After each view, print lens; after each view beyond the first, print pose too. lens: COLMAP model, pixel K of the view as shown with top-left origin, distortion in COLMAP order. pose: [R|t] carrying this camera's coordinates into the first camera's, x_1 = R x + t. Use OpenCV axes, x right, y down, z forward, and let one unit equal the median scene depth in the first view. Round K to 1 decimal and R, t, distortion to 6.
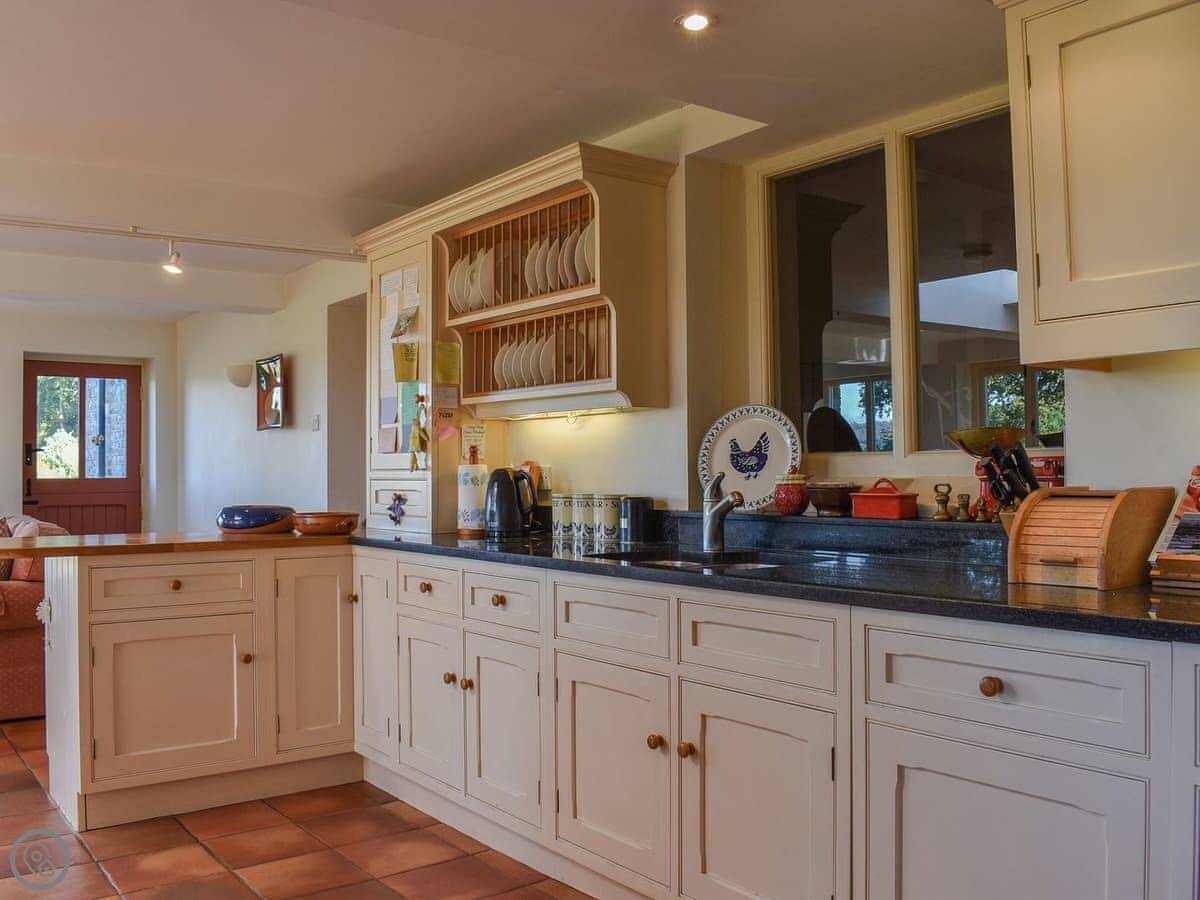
lens RADIAL K [[1062.5, 0, 571.9], [0, 1062.5, 409.3], [0, 0, 1]] dist [-0.101667, -0.005781]
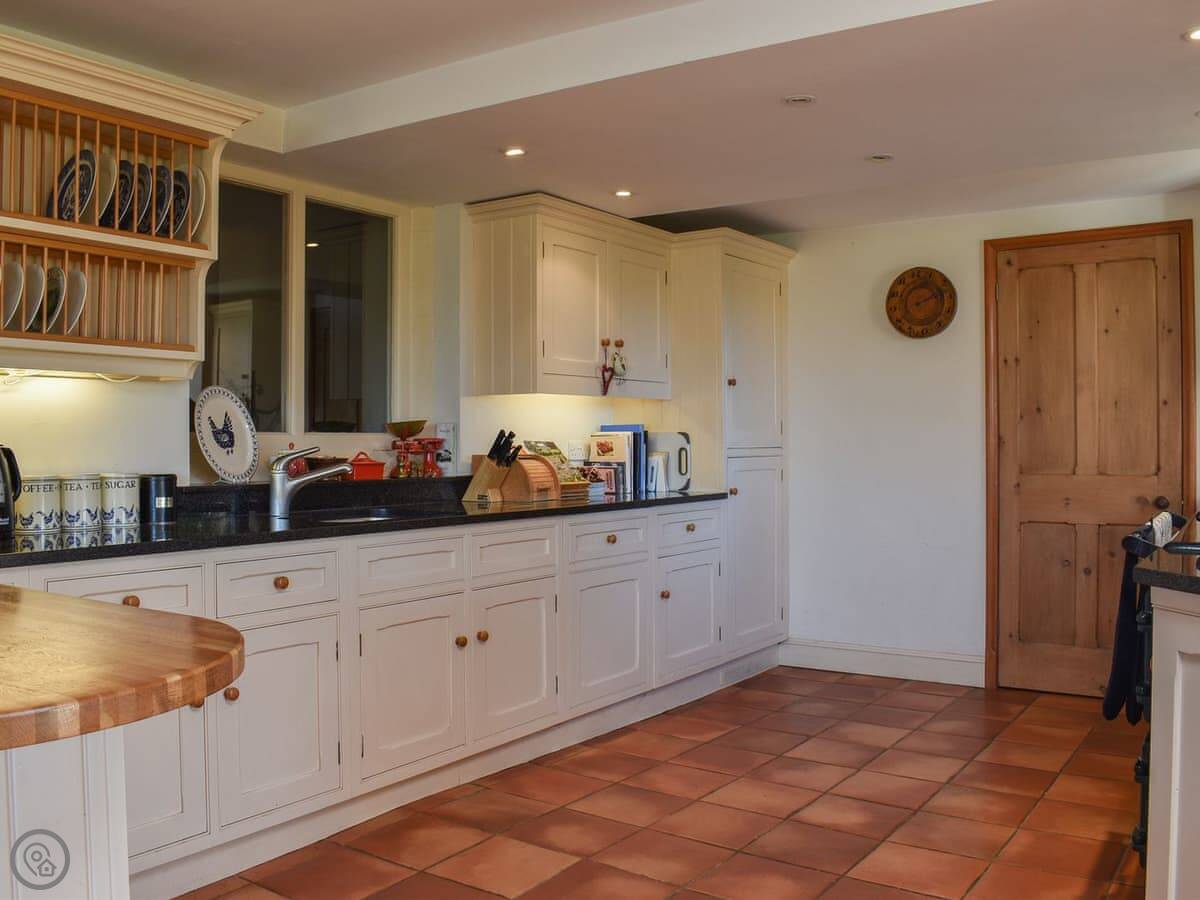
lens RADIAL K [[1039.8, 0, 602.0], [0, 1039.8, 439.9], [0, 0, 1]] dist [-0.088417, 0.008770]
pose [[-0.326593, 0.014432, 0.945055, -0.968111], [-0.044906, 0.998517, -0.030767, 0.066562], [-0.944098, -0.052487, -0.325460, 0.984326]]
